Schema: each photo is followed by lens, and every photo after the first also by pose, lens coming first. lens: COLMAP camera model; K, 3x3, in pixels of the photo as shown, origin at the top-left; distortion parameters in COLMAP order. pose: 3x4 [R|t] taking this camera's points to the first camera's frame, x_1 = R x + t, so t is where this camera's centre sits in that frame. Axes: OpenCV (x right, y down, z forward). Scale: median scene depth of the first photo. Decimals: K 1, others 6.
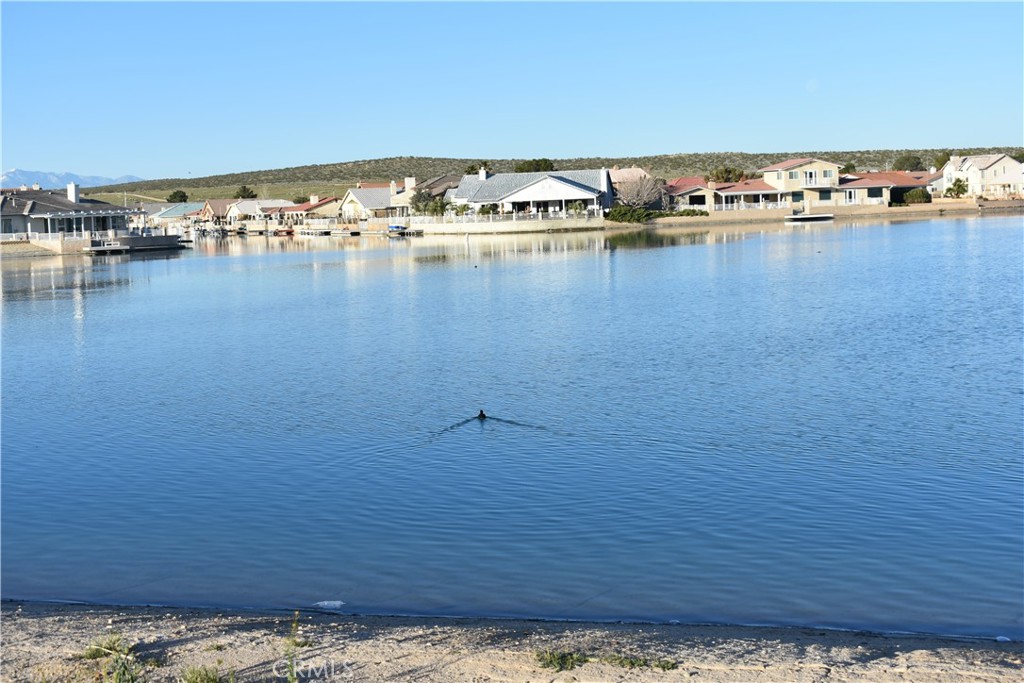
lens RADIAL K [[1577.4, 0, 524.4], [0, 1577.4, 388.1], [0, 0, 1]] dist [-0.017351, 0.000000]
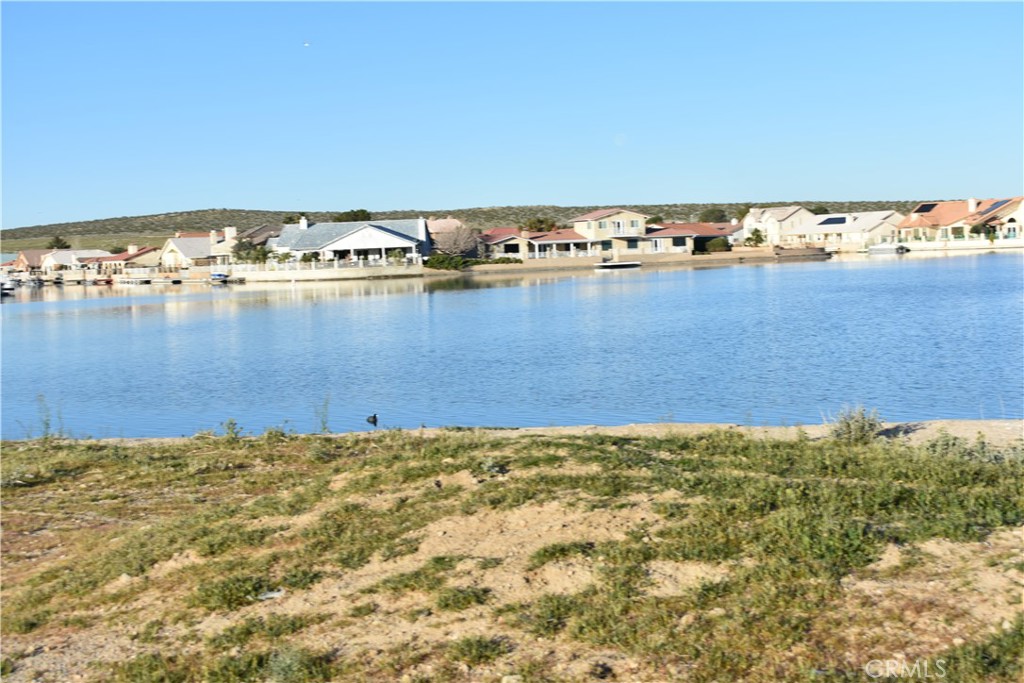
lens RADIAL K [[1577.4, 0, 516.0], [0, 1577.4, 345.2], [0, 0, 1]] dist [-0.017351, 0.000000]
pose [[0.993798, -0.006242, 0.111026, -0.003520], [0.012881, 0.998164, -0.059179, 0.006107], [-0.110453, 0.060242, 0.992054, -0.030347]]
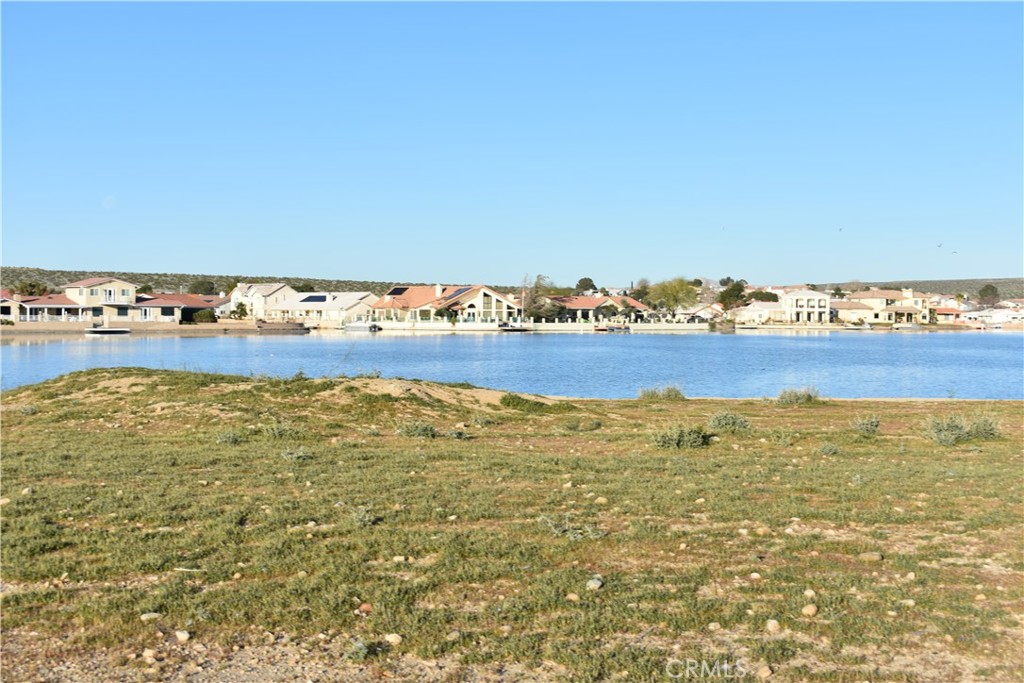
lens RADIAL K [[1577.4, 0, 514.9], [0, 1577.4, 340.6], [0, 0, 1]] dist [-0.017351, 0.000000]
pose [[0.907444, 0.039205, 0.418339, -0.021292], [0.005724, 0.994391, -0.105608, 0.016249], [-0.420133, 0.098228, 0.902130, -0.111738]]
